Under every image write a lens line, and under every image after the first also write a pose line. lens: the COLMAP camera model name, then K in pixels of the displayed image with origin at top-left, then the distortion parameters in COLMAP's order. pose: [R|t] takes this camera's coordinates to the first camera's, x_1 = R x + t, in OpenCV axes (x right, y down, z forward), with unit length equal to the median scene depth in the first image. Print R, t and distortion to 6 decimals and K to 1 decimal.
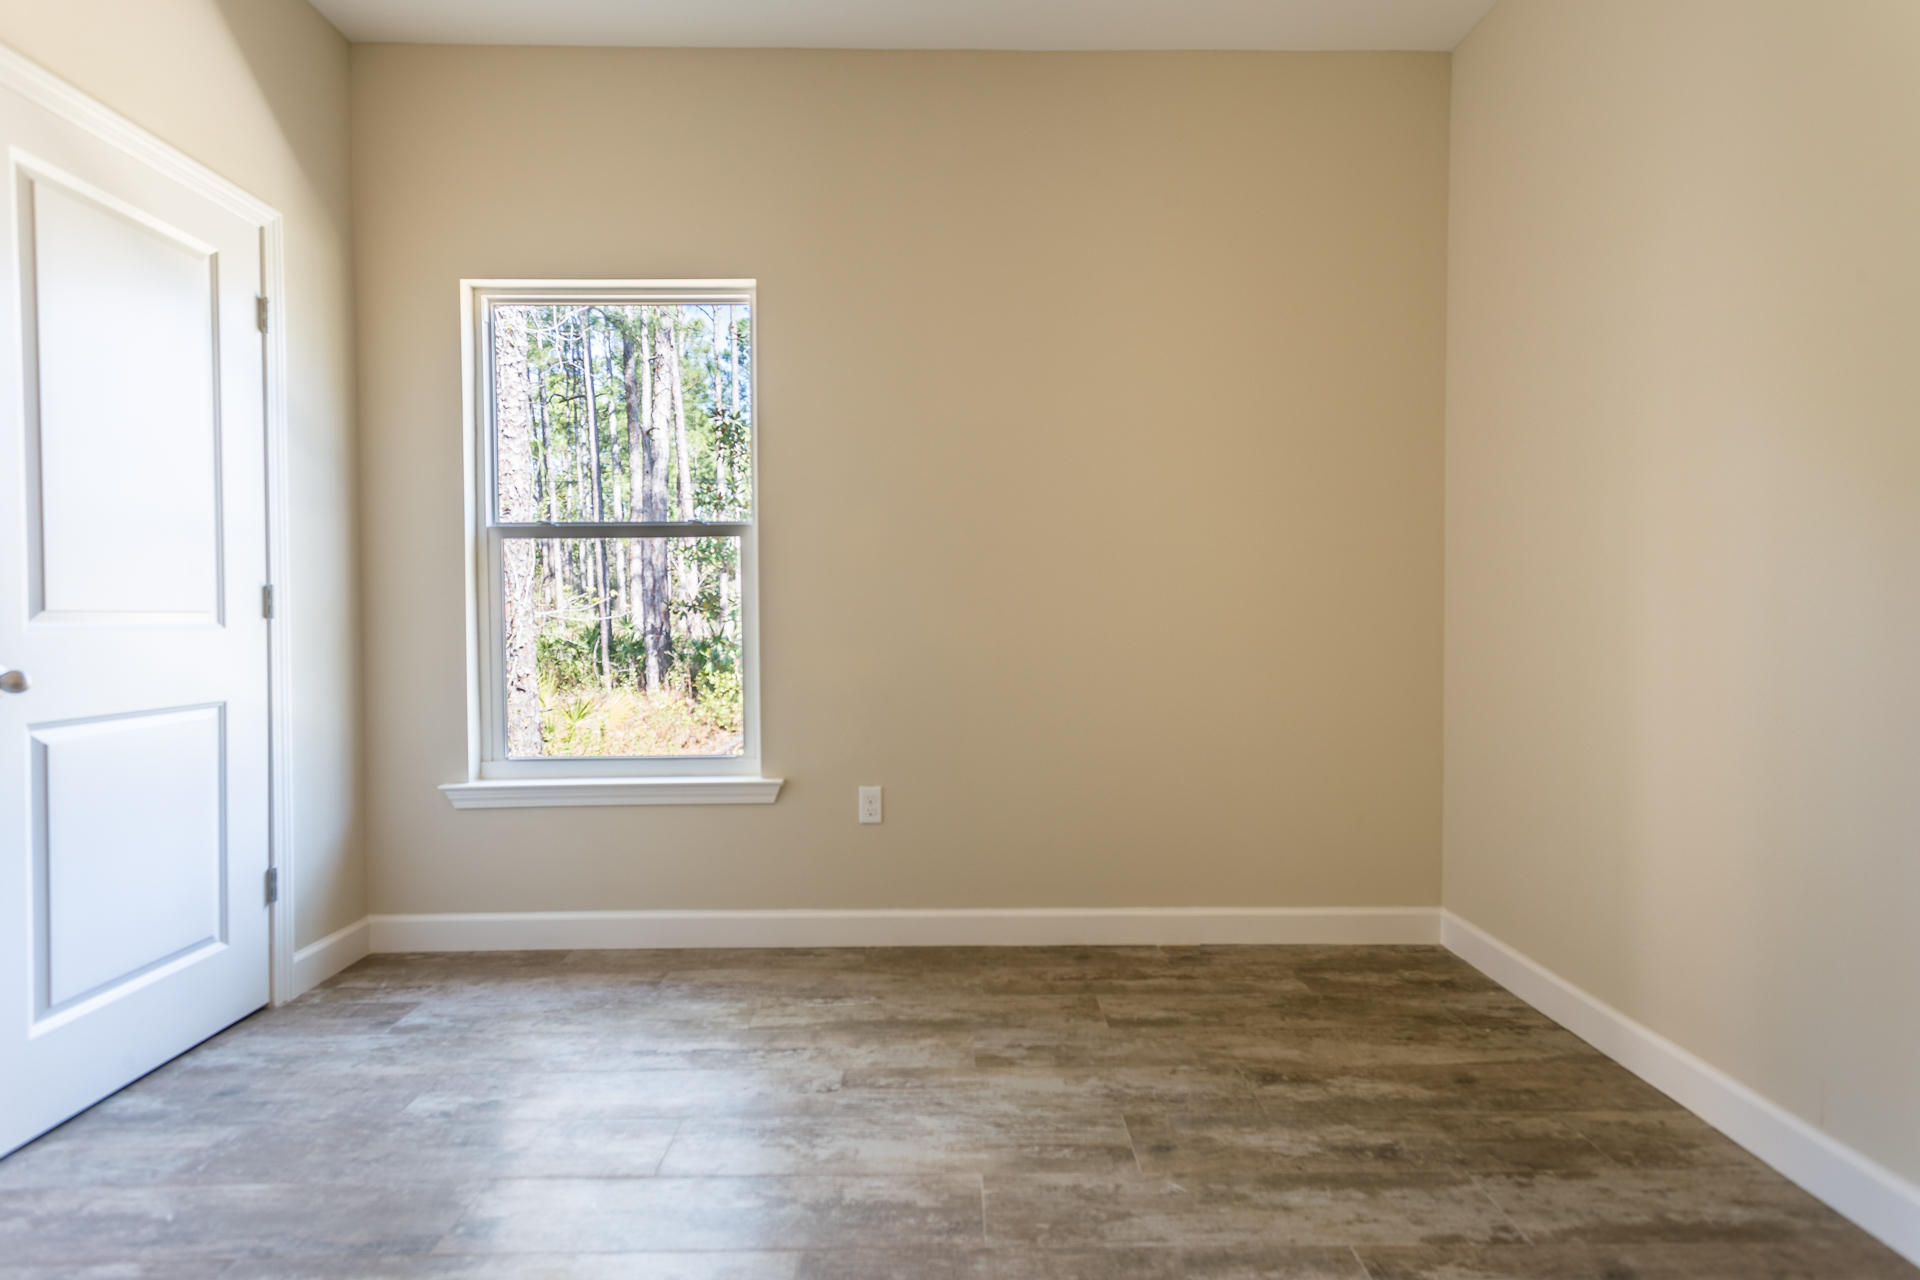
lens RADIAL K [[929.9, 0, 963.1], [0, 929.9, 641.5], [0, 0, 1]] dist [0.001783, -0.002504]
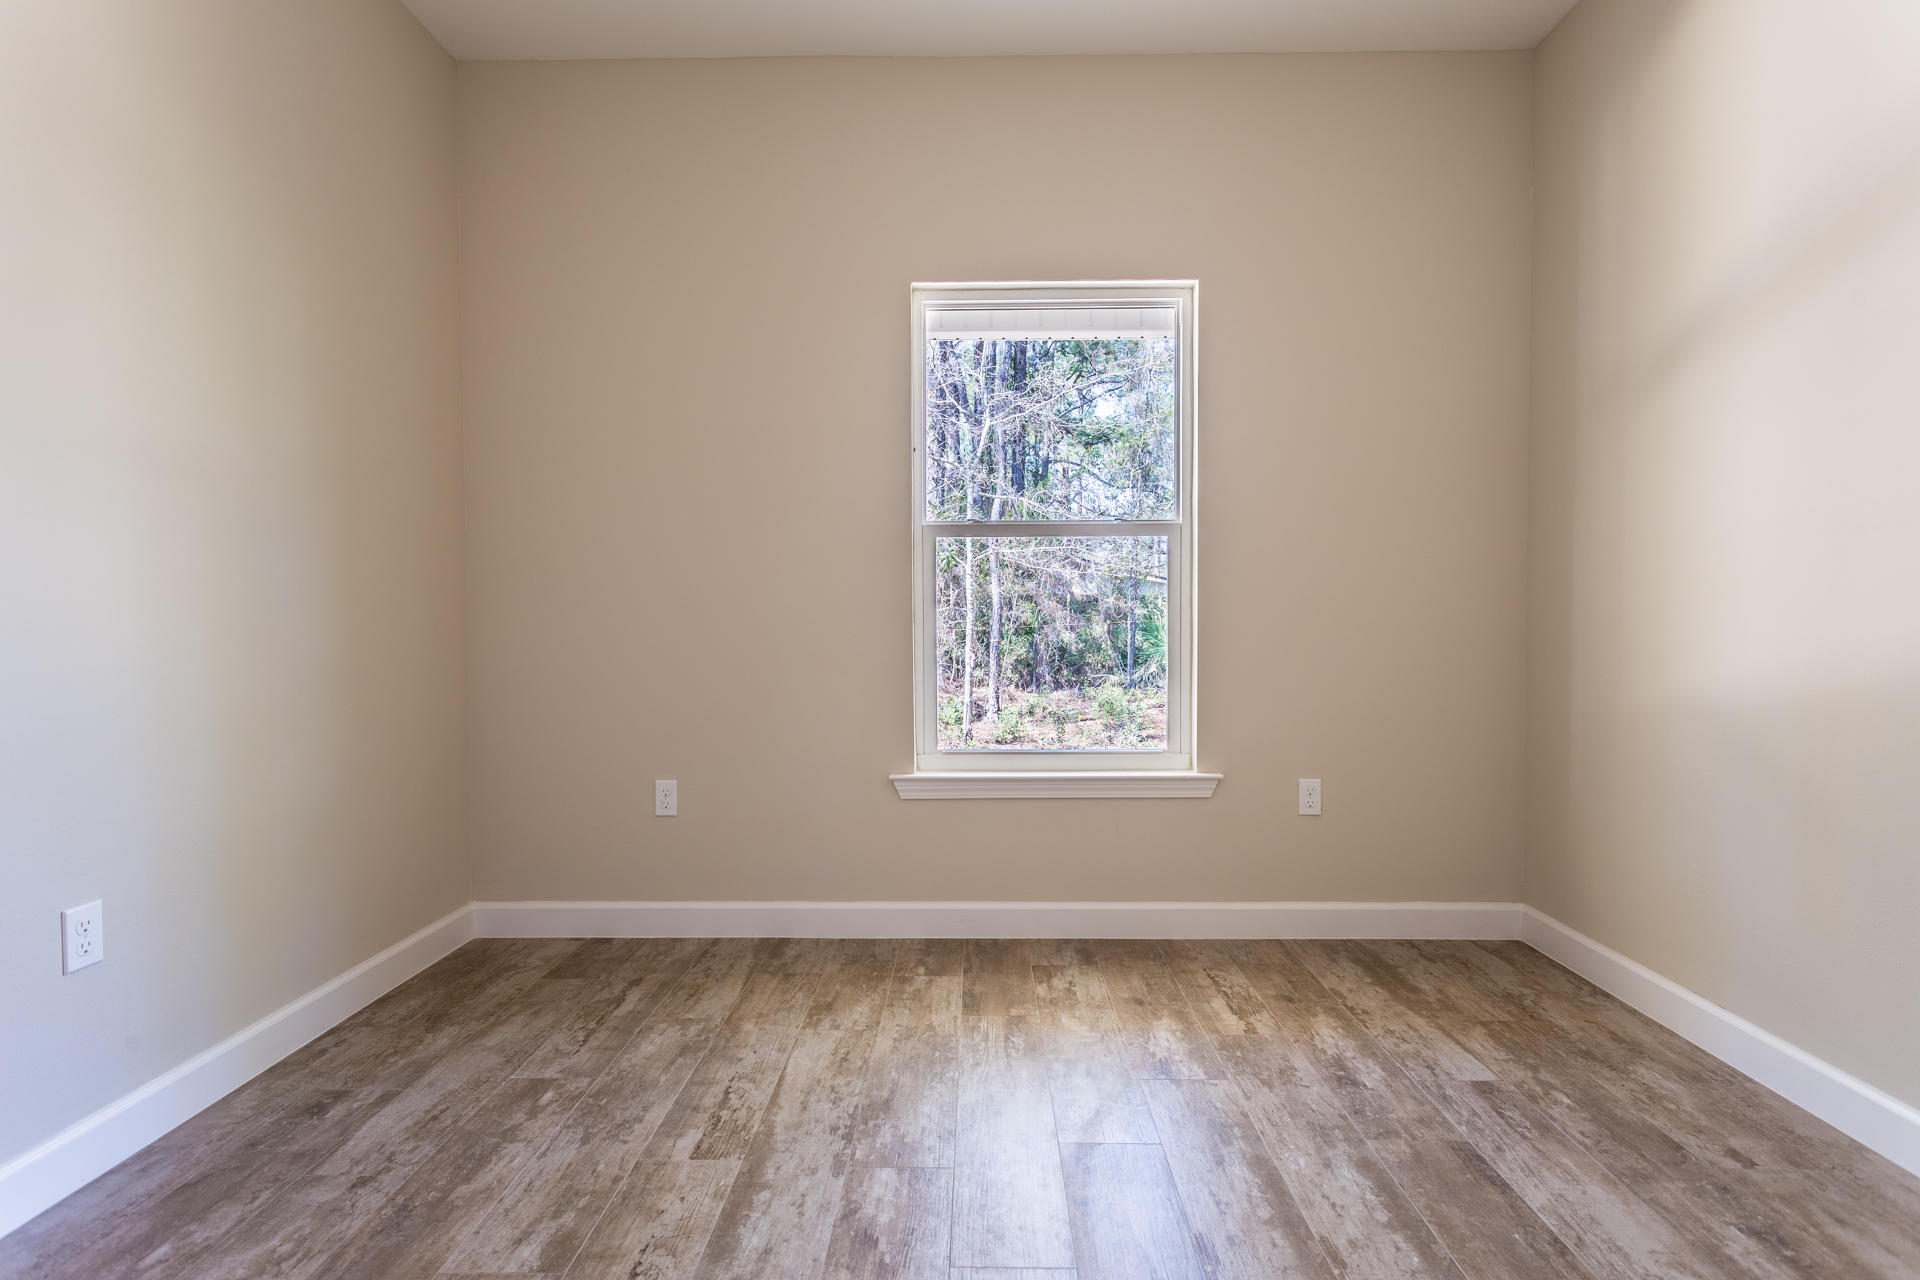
lens RADIAL K [[929.9, 0, 954.8], [0, 929.9, 629.9], [0, 0, 1]] dist [0.001783, -0.002504]
pose [[0.998380, -0.005469, -0.056637, -0.424739], [0.005169, 0.999972, -0.005453, -0.002085], [0.056665, 0.005151, 0.998380, -0.024905]]
